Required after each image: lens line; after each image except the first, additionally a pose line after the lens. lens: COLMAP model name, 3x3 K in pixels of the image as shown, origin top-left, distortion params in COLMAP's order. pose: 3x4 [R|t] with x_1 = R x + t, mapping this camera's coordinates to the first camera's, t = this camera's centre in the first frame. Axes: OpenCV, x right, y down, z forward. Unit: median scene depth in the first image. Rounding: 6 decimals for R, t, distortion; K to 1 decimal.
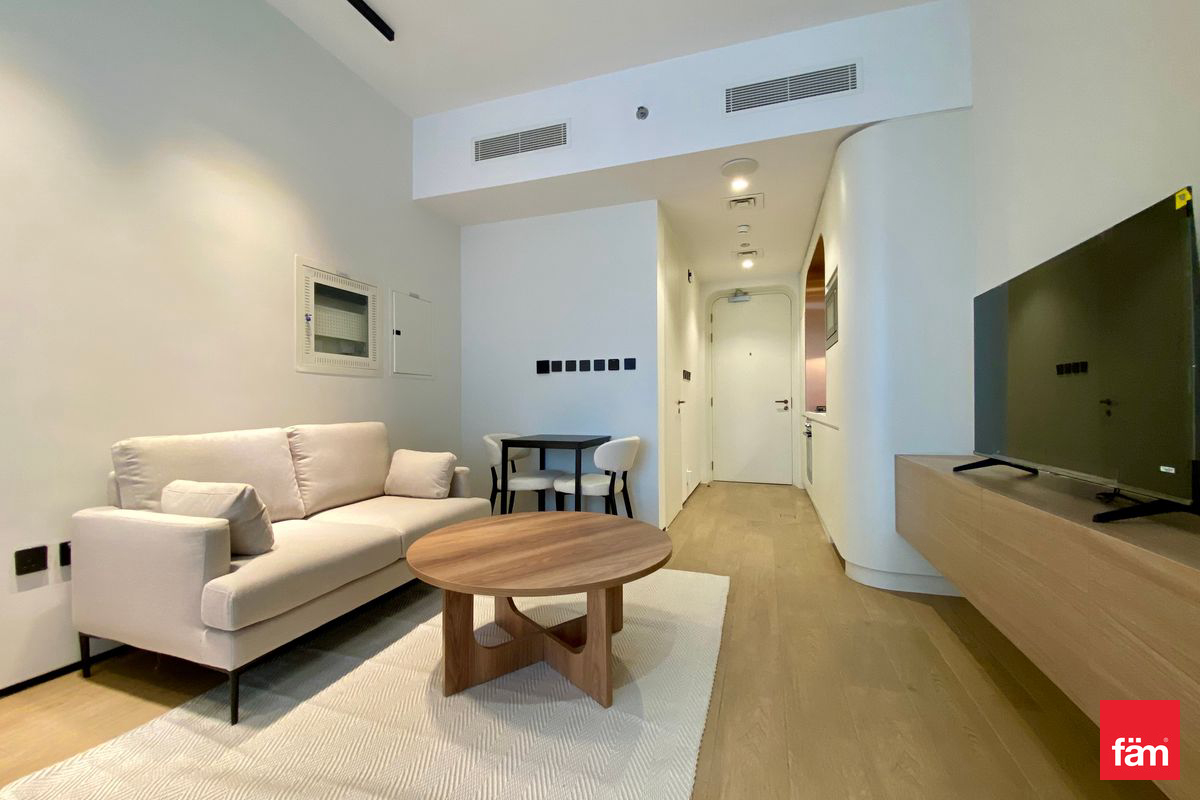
lens RADIAL K [[486.0, 0, 597.2], [0, 486.0, 404.0], [0, 0, 1]] dist [0.037318, -0.029110]
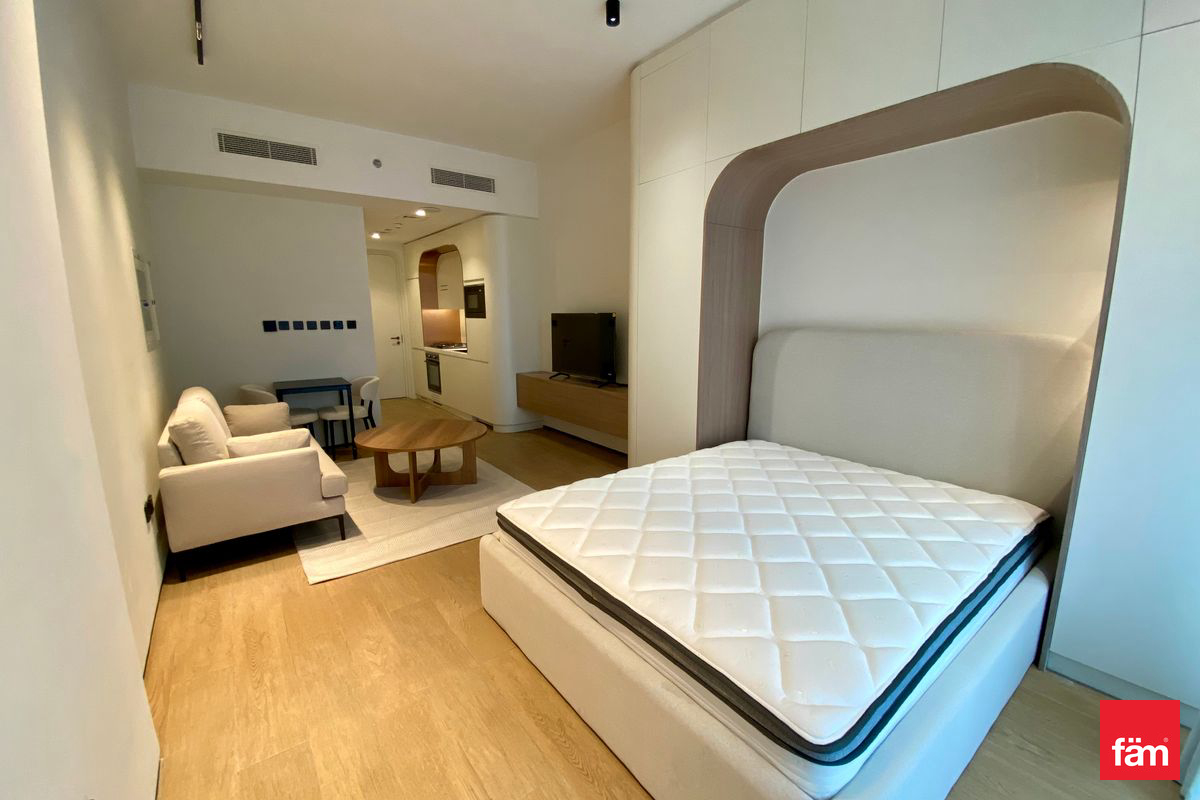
lens RADIAL K [[482.5, 0, 604.7], [0, 482.5, 402.4], [0, 0, 1]] dist [0.038385, -0.039447]
pose [[0.547109, -0.148356, 0.823810, -0.868457], [-0.000299, 0.984134, 0.177427, -0.133673], [-0.837062, -0.097318, 0.538384, -0.467319]]
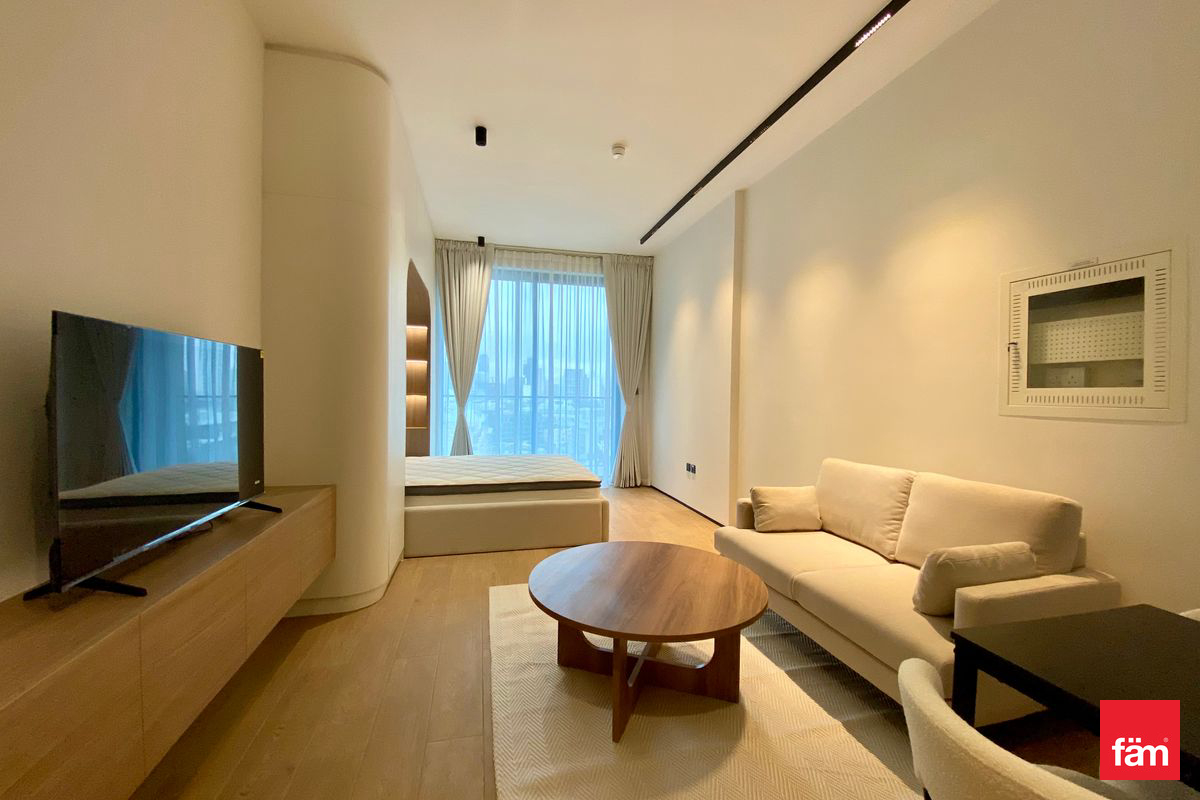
lens RADIAL K [[482.5, 0, 604.7], [0, 482.5, 402.4], [0, 0, 1]] dist [0.038385, -0.039447]
pose [[-0.835559, 0.002492, -0.549395, 0.362777], [-0.007940, 0.999830, 0.016611, -0.085433], [0.549343, 0.018242, -0.835397, 1.186585]]
